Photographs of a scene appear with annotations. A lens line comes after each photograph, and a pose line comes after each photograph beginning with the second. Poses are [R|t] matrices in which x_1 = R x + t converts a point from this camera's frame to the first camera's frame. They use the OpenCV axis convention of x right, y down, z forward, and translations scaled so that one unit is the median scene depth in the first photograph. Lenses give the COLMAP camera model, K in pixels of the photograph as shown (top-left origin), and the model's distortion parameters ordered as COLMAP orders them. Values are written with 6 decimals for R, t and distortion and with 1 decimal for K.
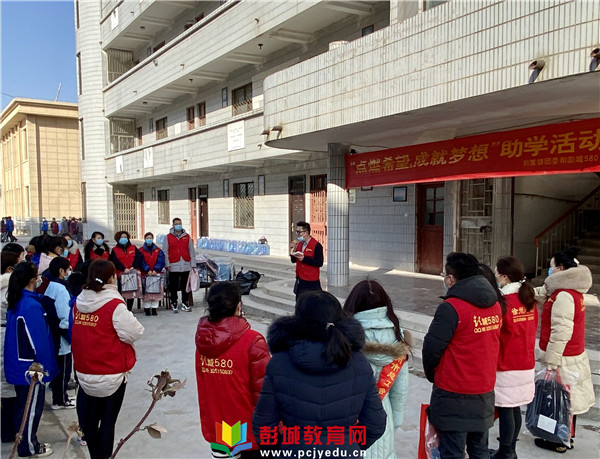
lens RADIAL K [[545.2, 0, 300.0], [0, 545.2, 229.5], [0, 0, 1]] dist [-0.001776, -0.003238]
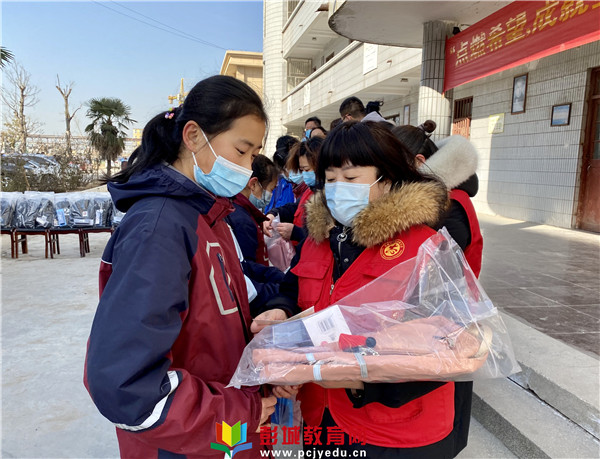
lens RADIAL K [[507.8, 0, 331.8], [0, 507.8, 230.3], [0, 0, 1]] dist [-0.000900, 0.002283]
pose [[0.942134, 0.066801, -0.328514, 0.183695], [-0.034888, 0.994162, 0.102102, 0.034619], [0.333417, -0.084733, 0.938964, 0.402110]]
